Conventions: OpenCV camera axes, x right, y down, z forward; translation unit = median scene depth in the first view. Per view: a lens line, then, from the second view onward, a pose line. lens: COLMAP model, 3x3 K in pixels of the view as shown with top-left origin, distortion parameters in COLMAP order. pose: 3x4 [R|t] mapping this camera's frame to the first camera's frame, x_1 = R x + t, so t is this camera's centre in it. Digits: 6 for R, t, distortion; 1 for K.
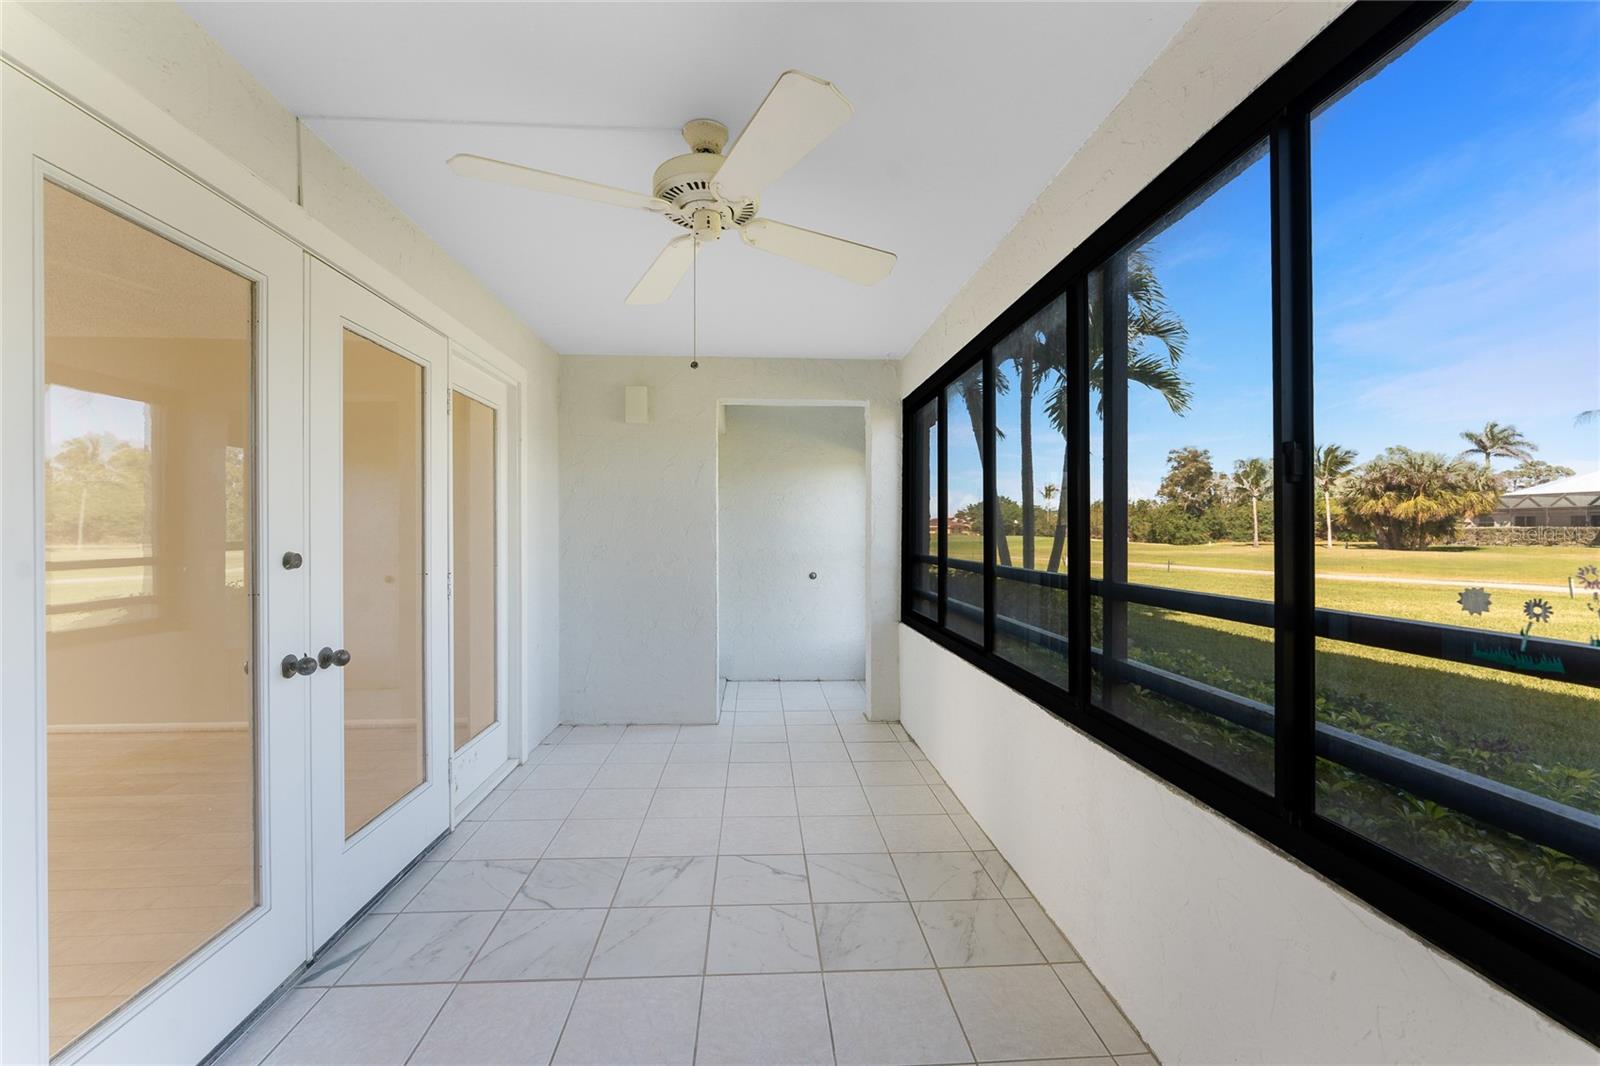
lens RADIAL K [[635.8, 0, 814.0], [0, 635.8, 531.1], [0, 0, 1]] dist [-0.000928, 0.000126]
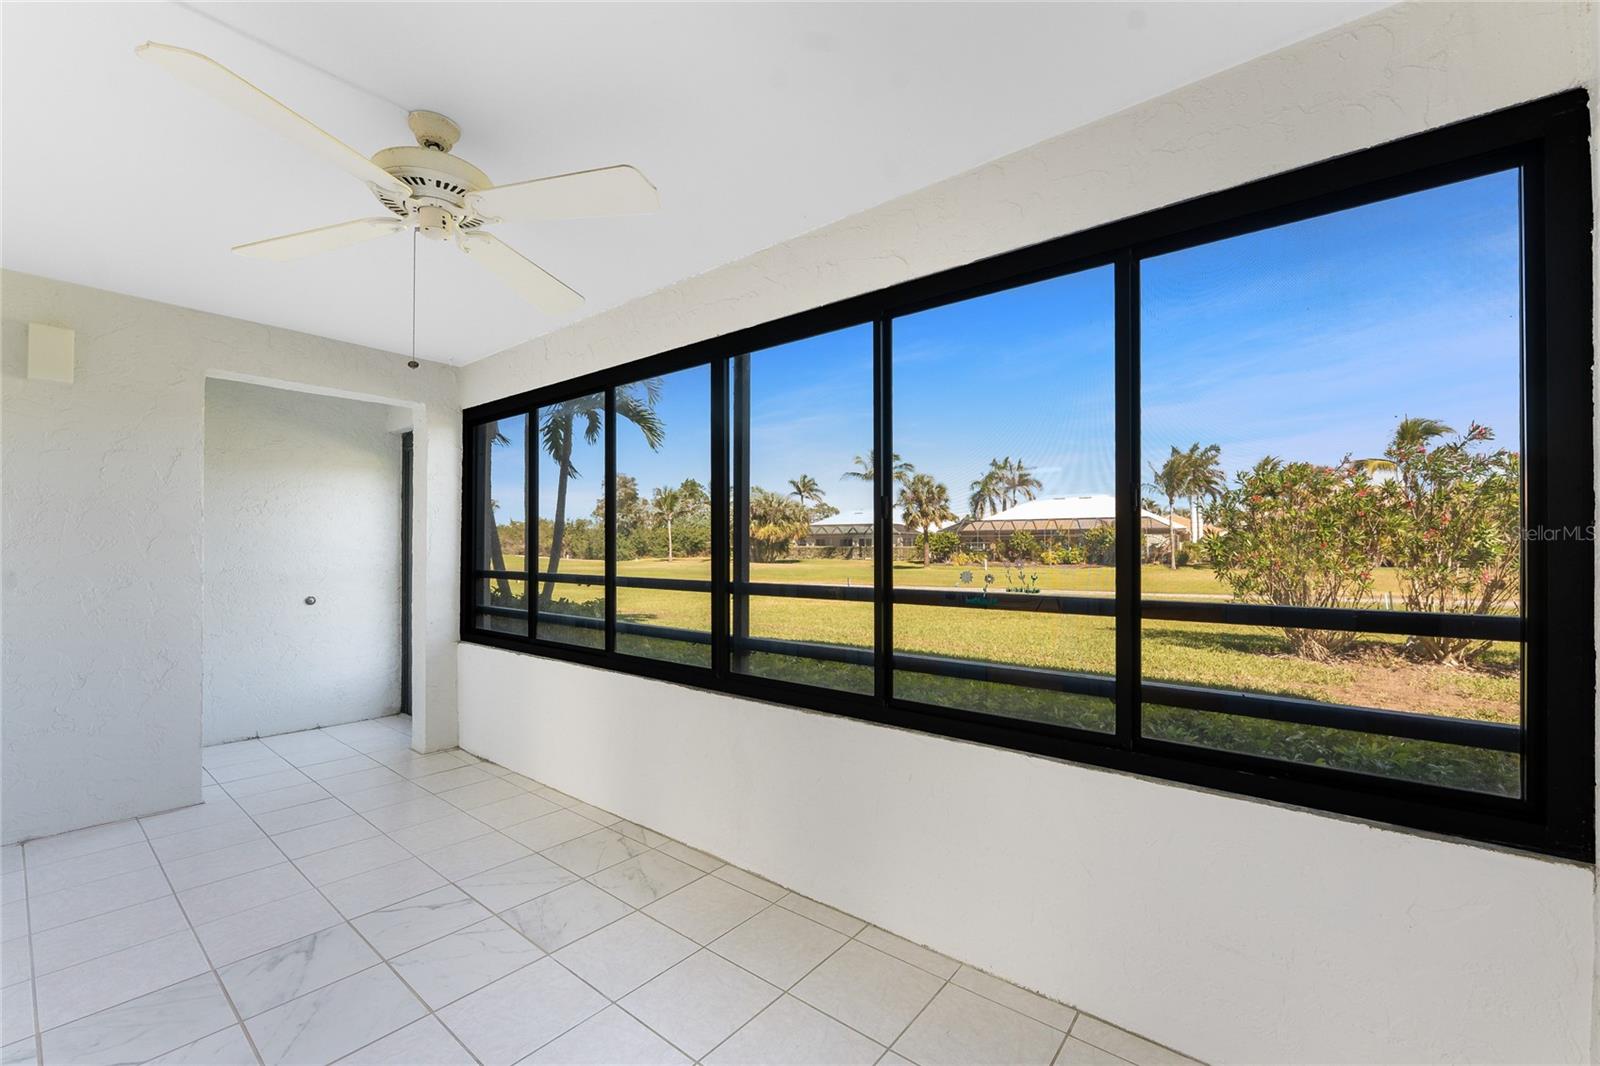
lens RADIAL K [[635.8, 0, 794.1], [0, 635.8, 546.6], [0, 0, 1]] dist [-0.000928, 0.000126]
pose [[0.694676, 0.004317, 0.719309, -0.174114], [-0.002127, 0.999990, -0.003947, 0.002378], [-0.719319, 0.001212, 0.694679, -0.017363]]
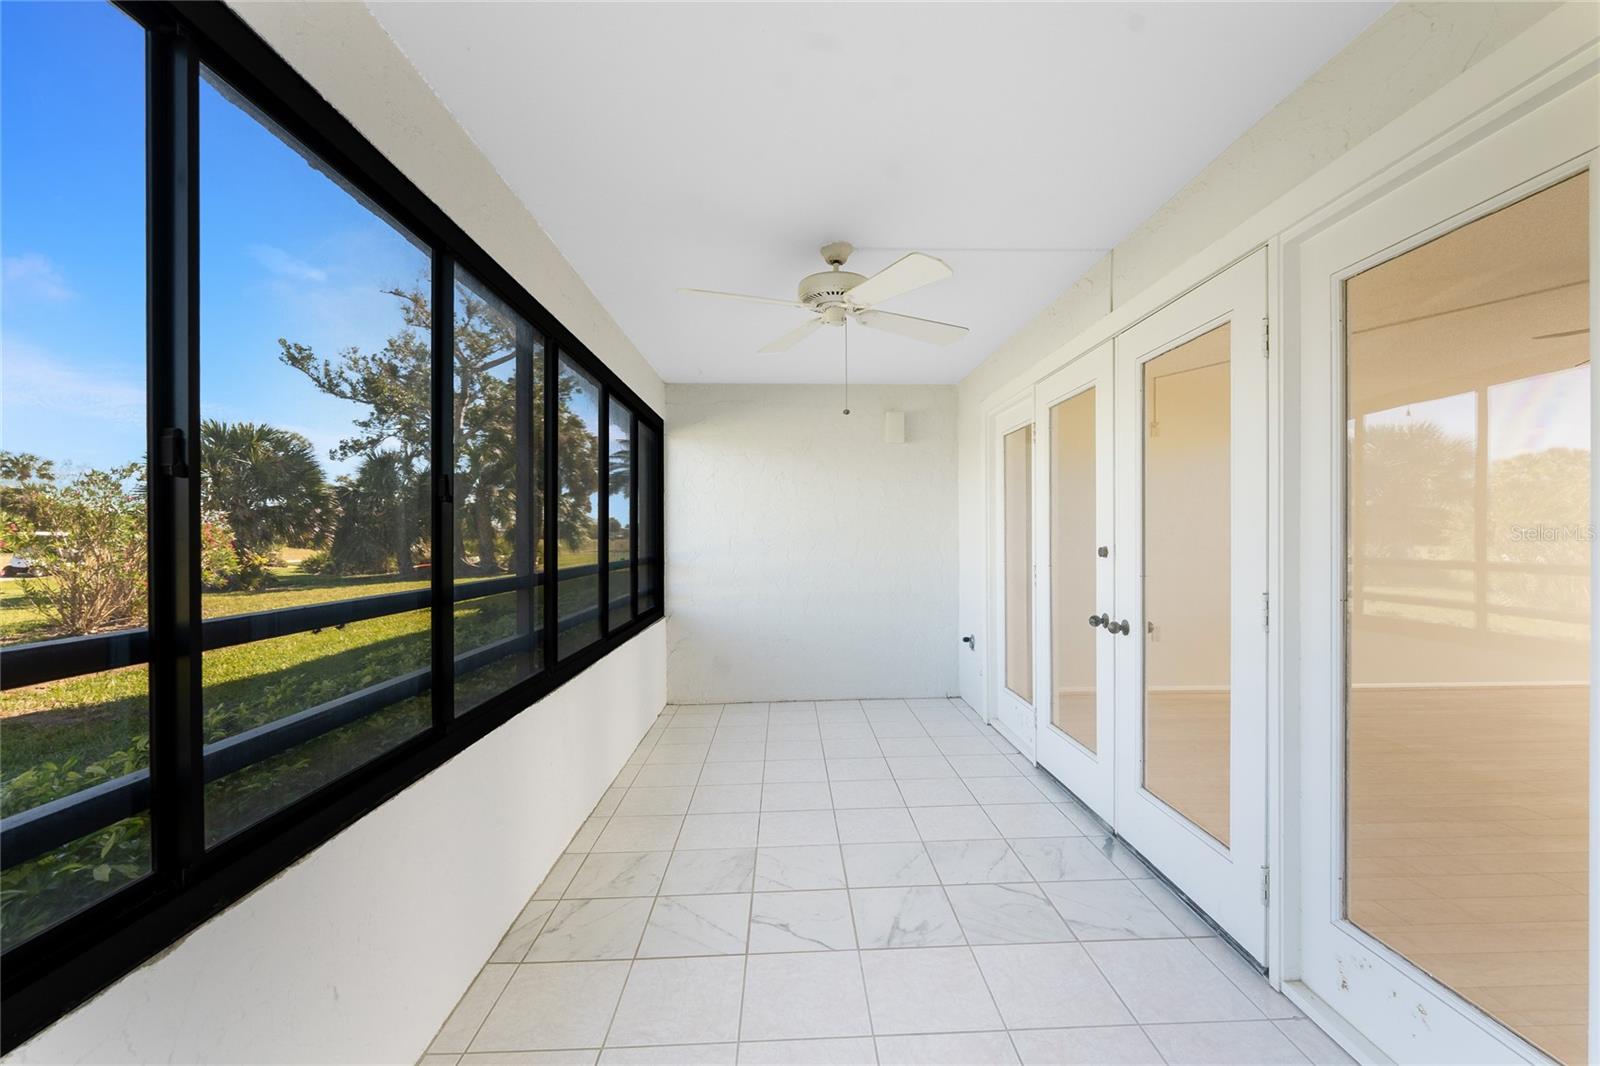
lens RADIAL K [[635.8, 0, 783.8], [0, 635.8, 538.1], [0, 0, 1]] dist [-0.000928, 0.000126]
pose [[-0.994959, 0.008008, 0.099958, -0.070427], [0.007745, 0.999965, -0.003015, 0.004128], [-0.099979, -0.002226, -0.994987, 0.881462]]
